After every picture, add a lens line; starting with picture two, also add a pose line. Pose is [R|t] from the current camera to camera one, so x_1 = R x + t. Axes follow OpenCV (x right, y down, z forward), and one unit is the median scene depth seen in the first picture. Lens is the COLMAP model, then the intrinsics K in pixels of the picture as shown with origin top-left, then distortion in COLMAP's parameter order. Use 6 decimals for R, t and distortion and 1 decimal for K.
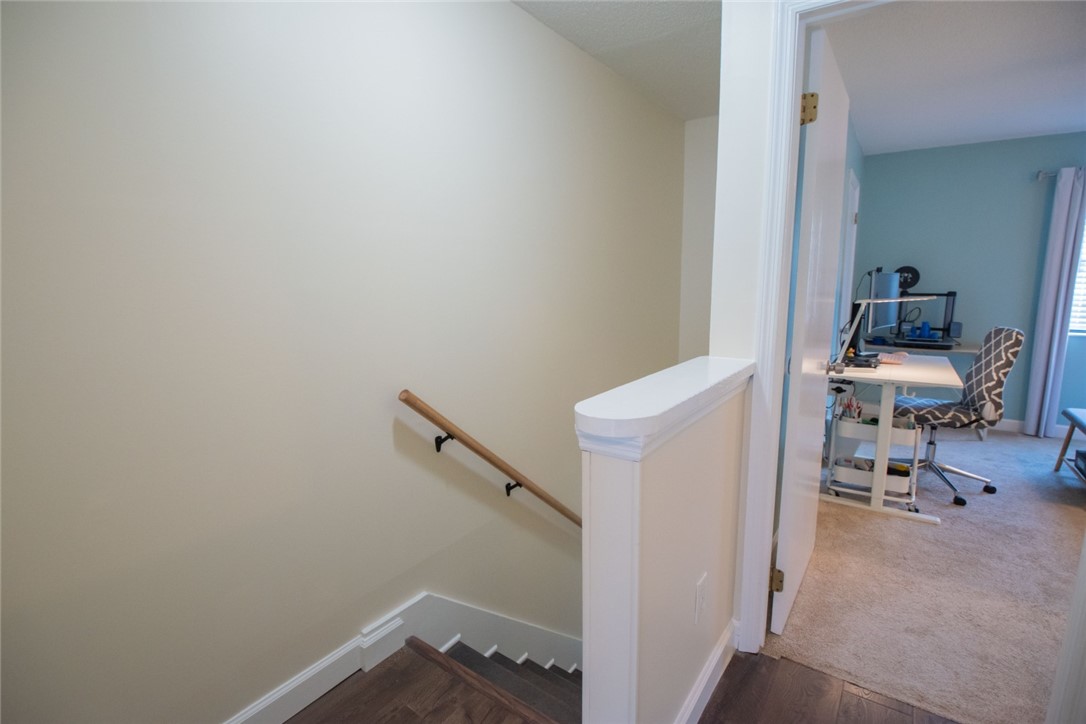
lens RADIAL K [[507.7, 0, 543.0], [0, 507.7, 362.0], [0, 0, 1]] dist [0.022612, -0.021235]
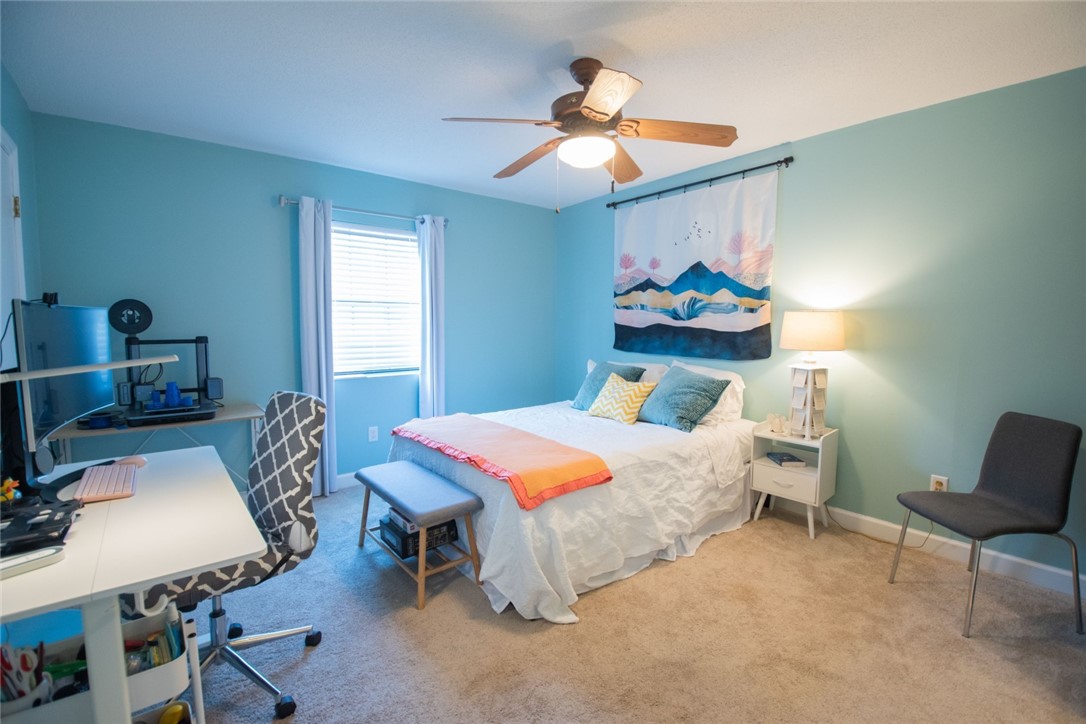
lens RADIAL K [[478.3, 0, 550.3], [0, 478.3, 354.5], [0, 0, 1]] dist [0.016643, -0.027248]
pose [[0.261020, -0.065235, 0.963127, 0.391170], [0.148786, 0.988511, 0.026631, -0.081037], [-0.953798, 0.136349, 0.267727, 0.498140]]
